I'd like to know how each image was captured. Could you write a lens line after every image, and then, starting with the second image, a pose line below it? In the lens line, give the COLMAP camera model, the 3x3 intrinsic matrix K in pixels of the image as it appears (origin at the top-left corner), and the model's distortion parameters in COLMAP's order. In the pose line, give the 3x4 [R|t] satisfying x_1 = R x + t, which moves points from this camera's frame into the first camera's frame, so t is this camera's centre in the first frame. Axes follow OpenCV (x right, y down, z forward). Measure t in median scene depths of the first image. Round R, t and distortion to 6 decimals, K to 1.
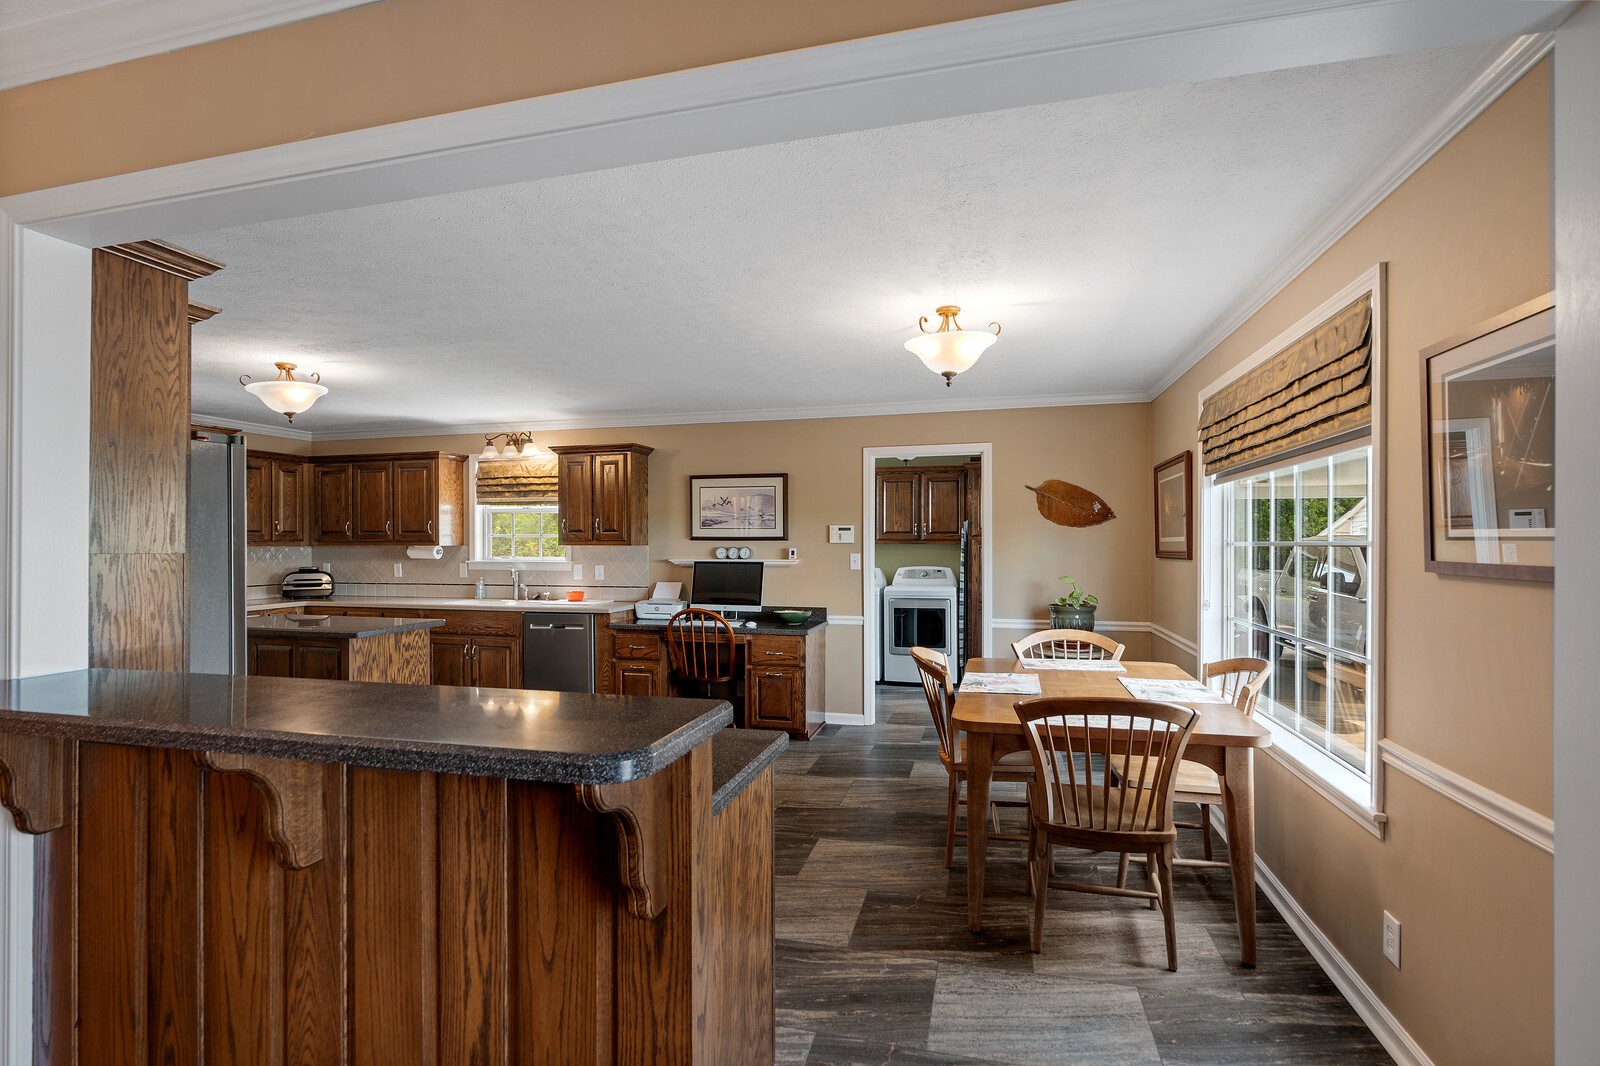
lens RADIAL K [[745.9, 0, 790.5], [0, 745.9, 537.5], [0, 0, 1]] dist [-0.004408, 0.000292]
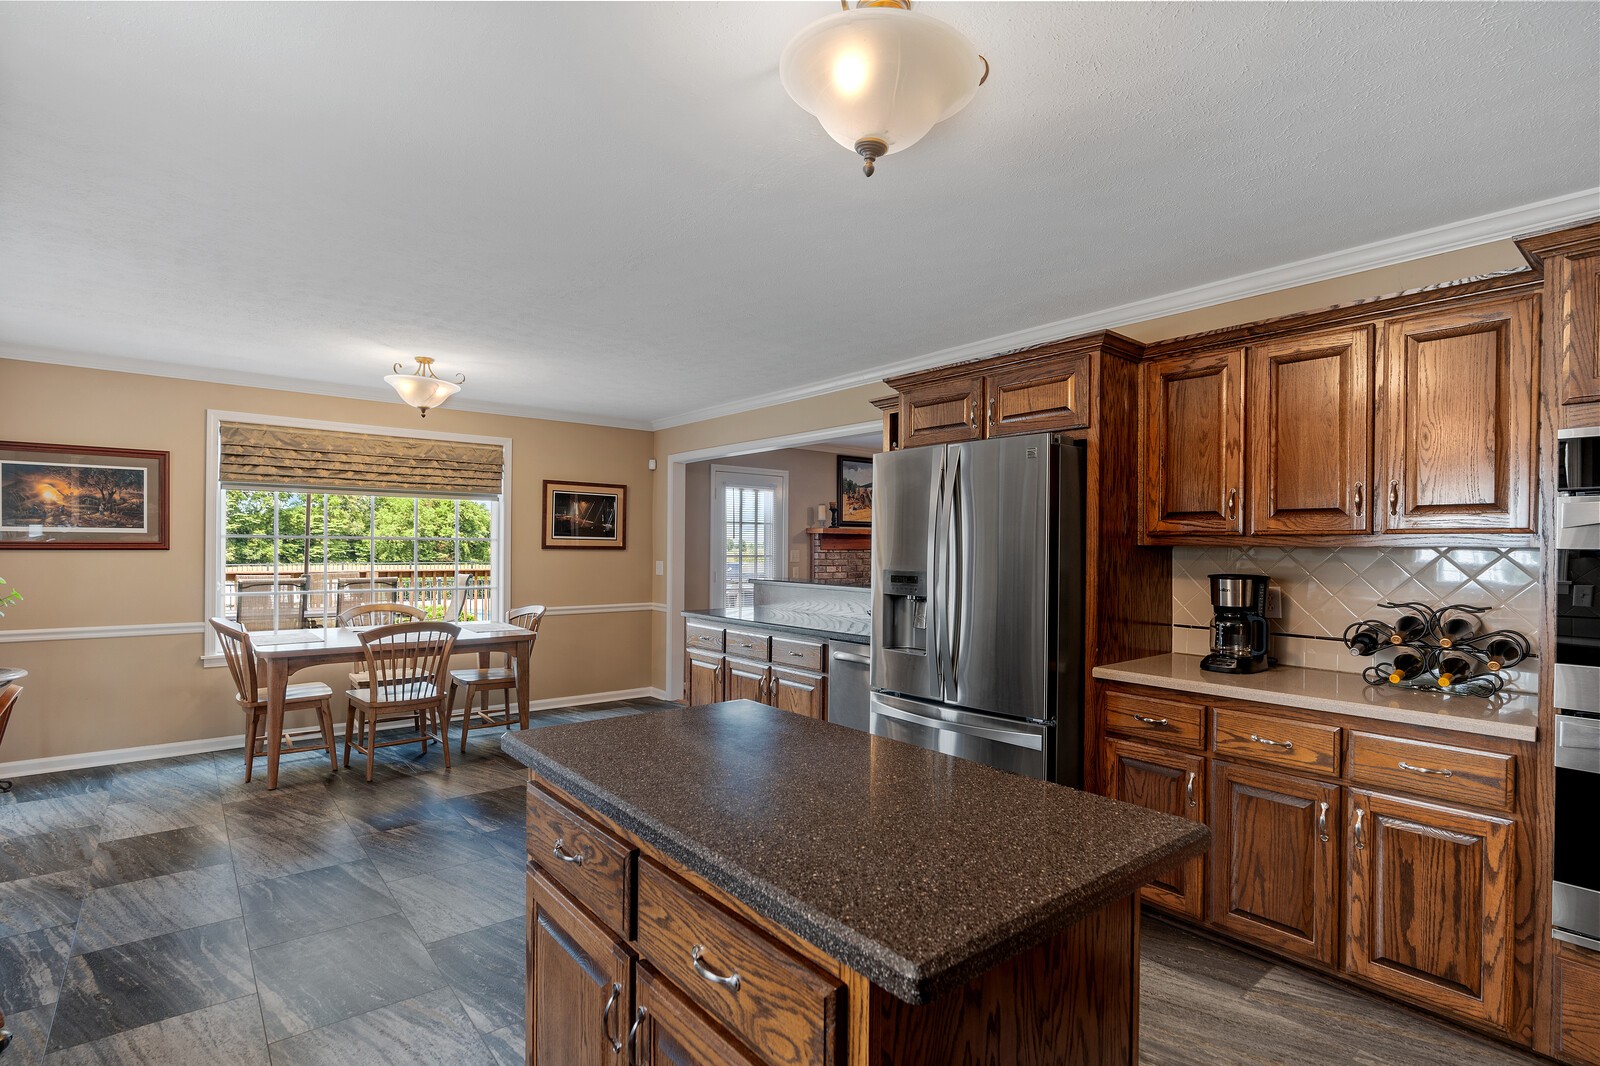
lens RADIAL K [[787.3, 0, 804.3], [0, 787.3, 545.5], [0, 0, 1]] dist [-0.003906, 0.002797]
pose [[-0.811874, -0.002350, 0.583828, -0.639940], [-0.009729, 0.999907, -0.009505, 0.016788], [-0.583752, -0.013397, -0.811822, 0.969368]]
